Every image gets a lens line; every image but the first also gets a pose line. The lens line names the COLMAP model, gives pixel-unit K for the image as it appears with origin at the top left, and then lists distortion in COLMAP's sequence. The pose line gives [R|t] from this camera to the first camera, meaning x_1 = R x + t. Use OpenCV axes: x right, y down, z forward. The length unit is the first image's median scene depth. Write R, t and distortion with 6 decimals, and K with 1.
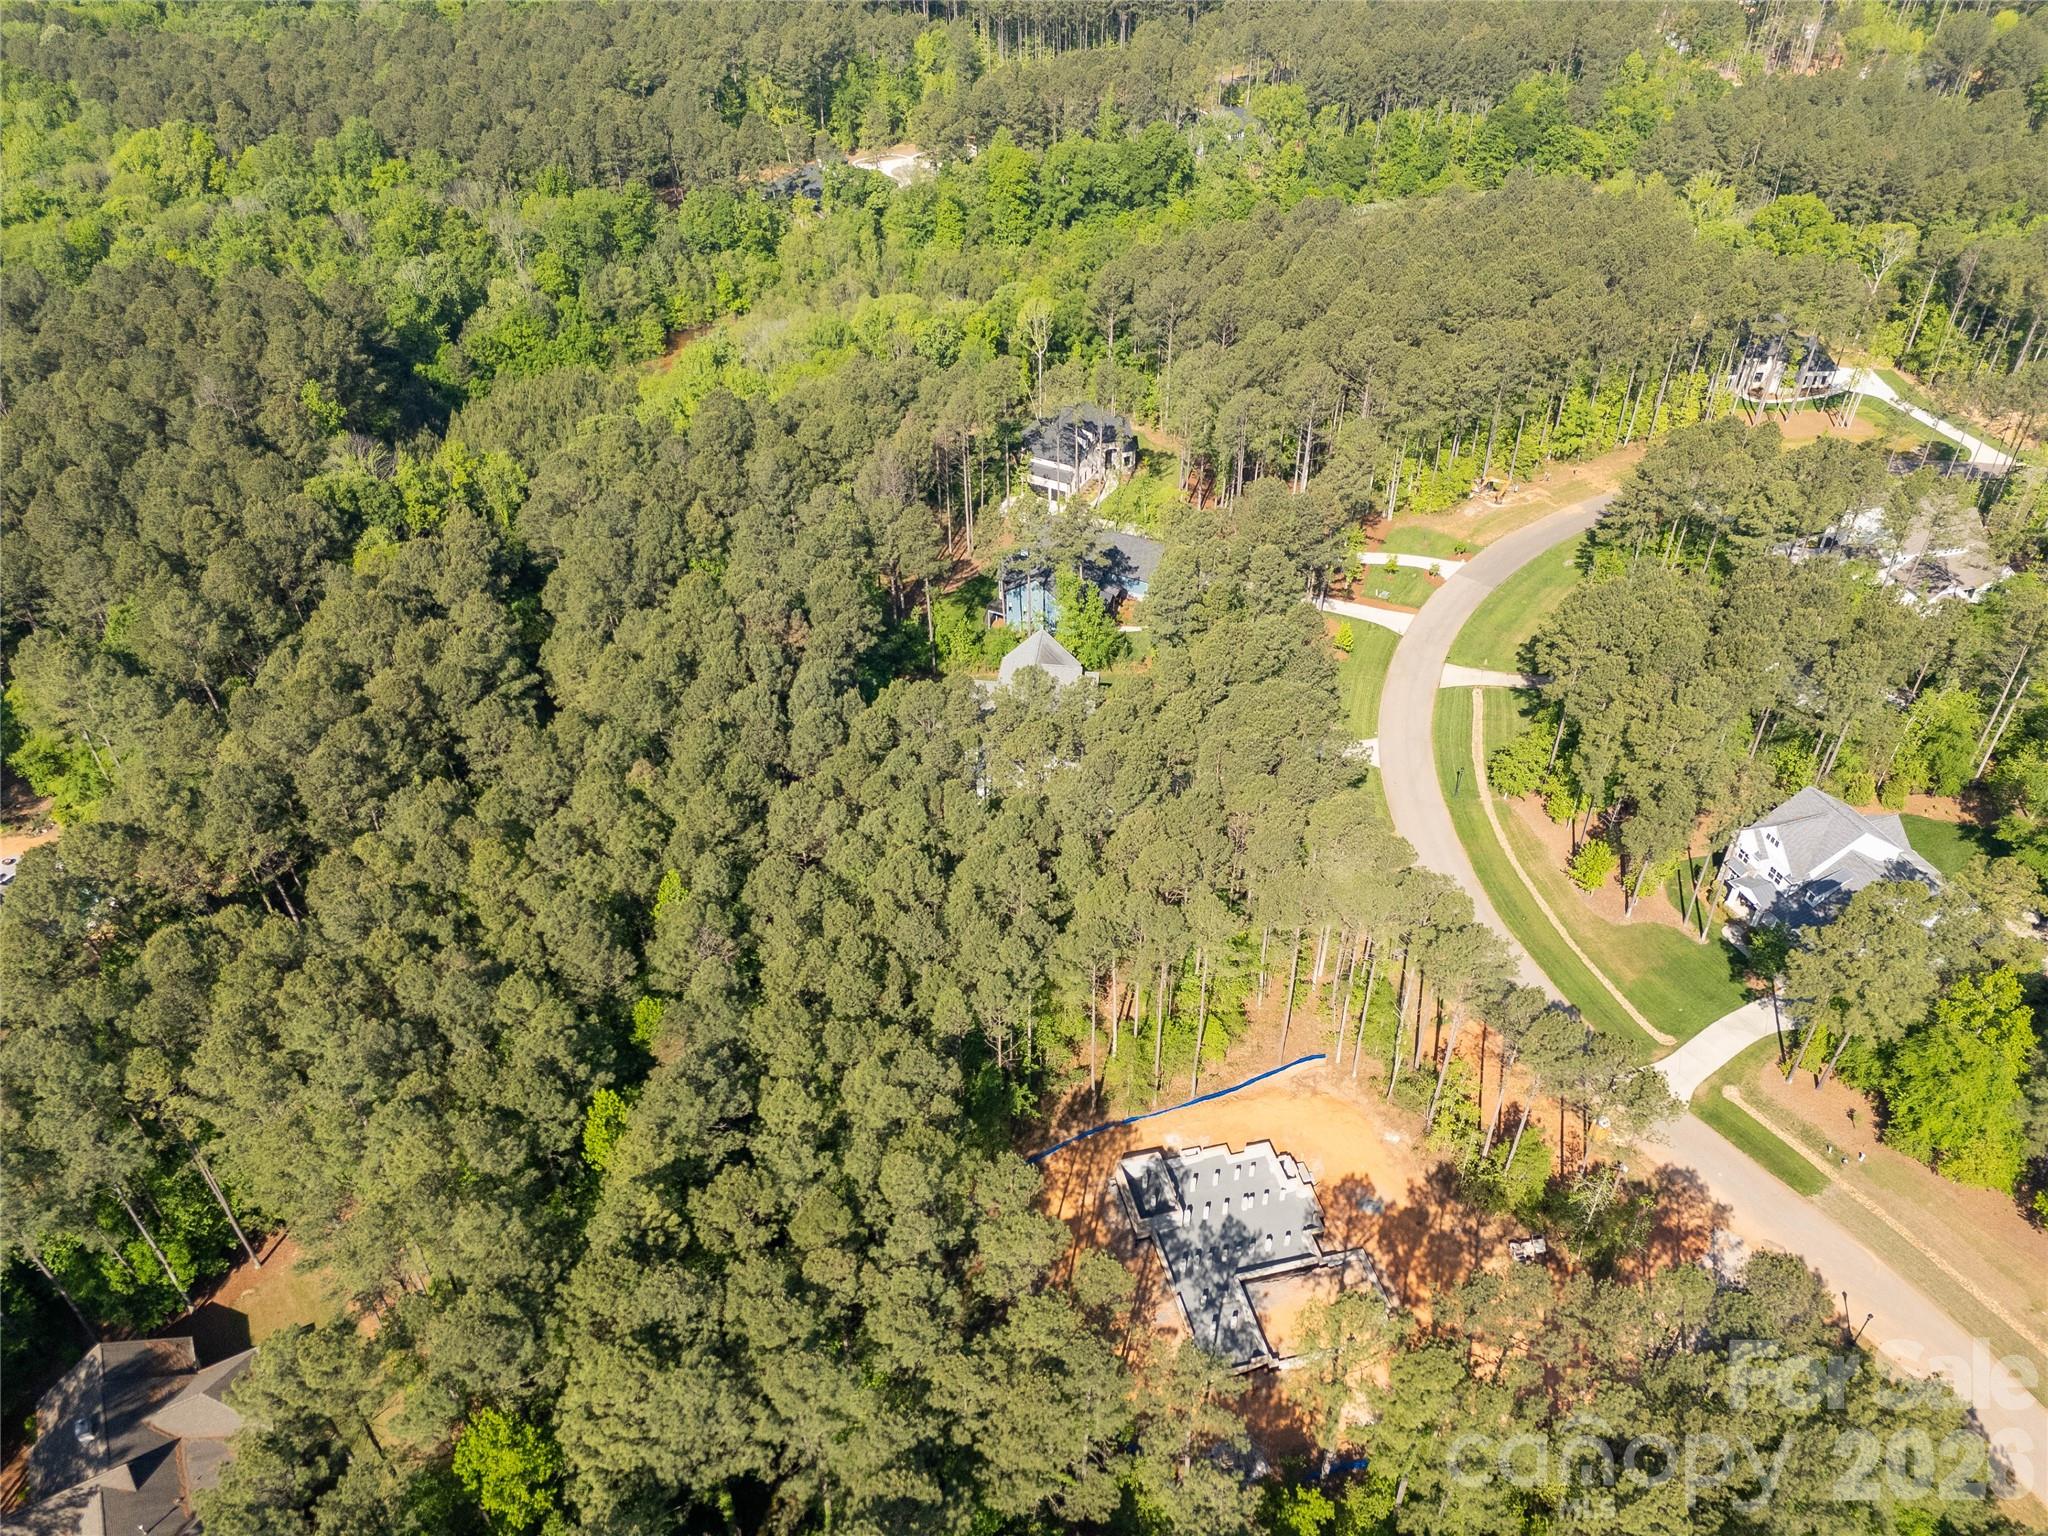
lens RADIAL K [[1436.4, 0, 958.8], [0, 1436.4, 816.5], [0, 0, 1]] dist [0.171055, -0.001579]
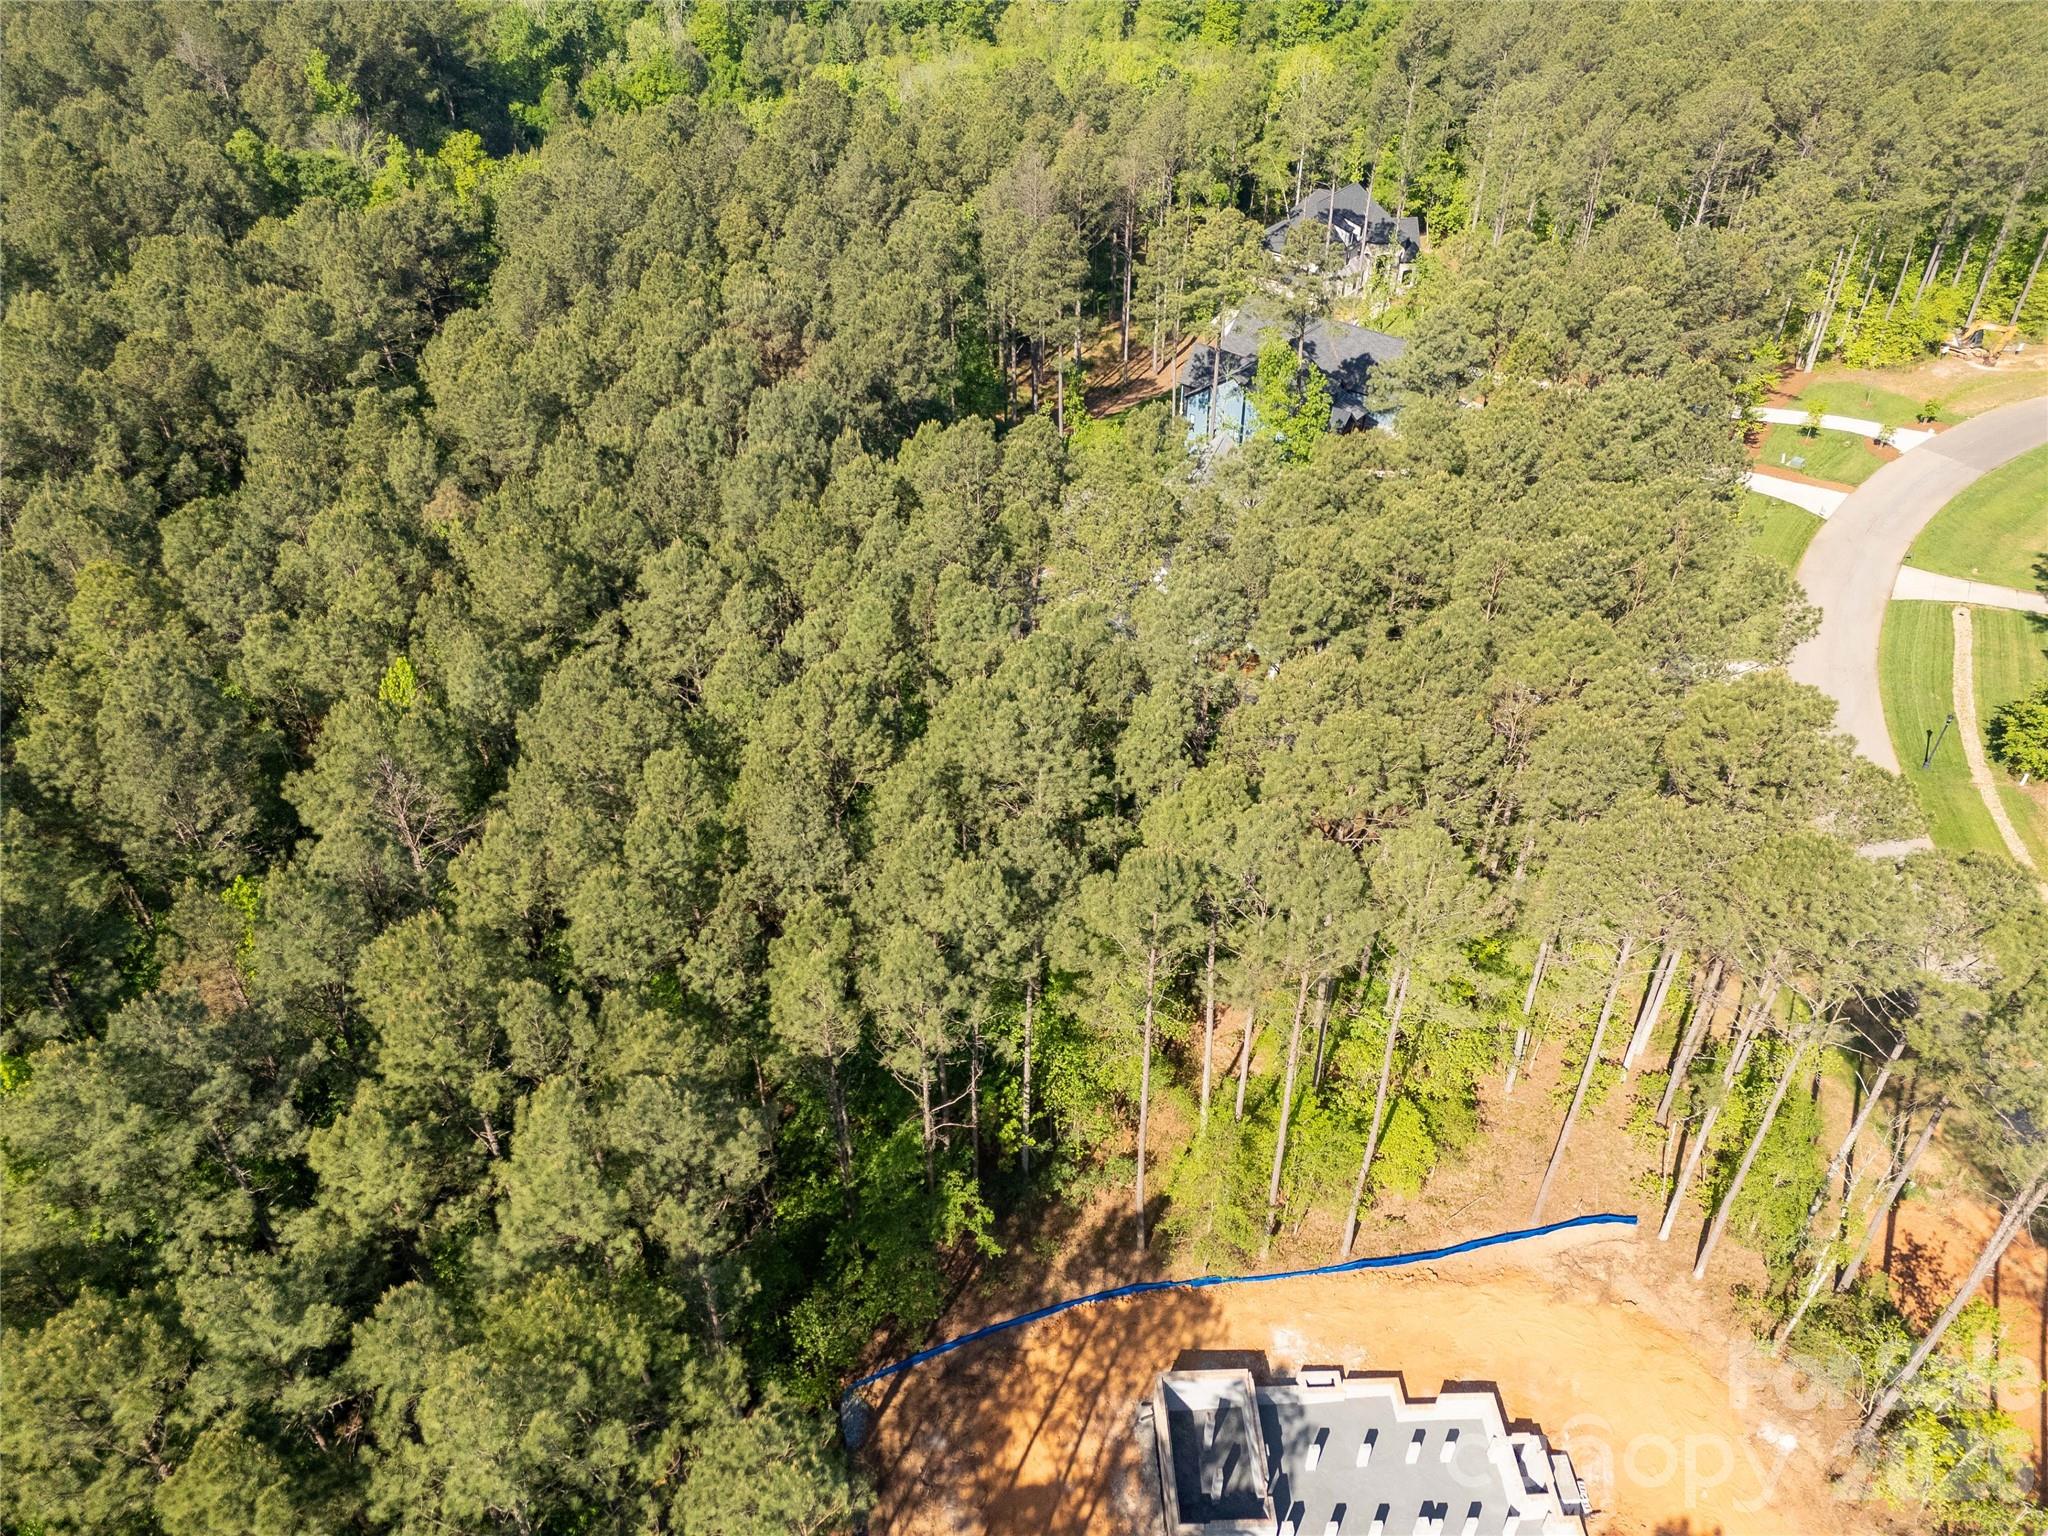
lens RADIAL K [[1430.4, 0, 1024.0], [0, 1430.4, 768.0], [0, 0, 1]] dist [0.049464, -0.000867]
pose [[0.981598, 0.134427, -0.135625, 0.097617], [-0.139966, 0.989635, -0.032120, 0.059845], [0.129902, 0.050512, 0.990239, 0.494704]]
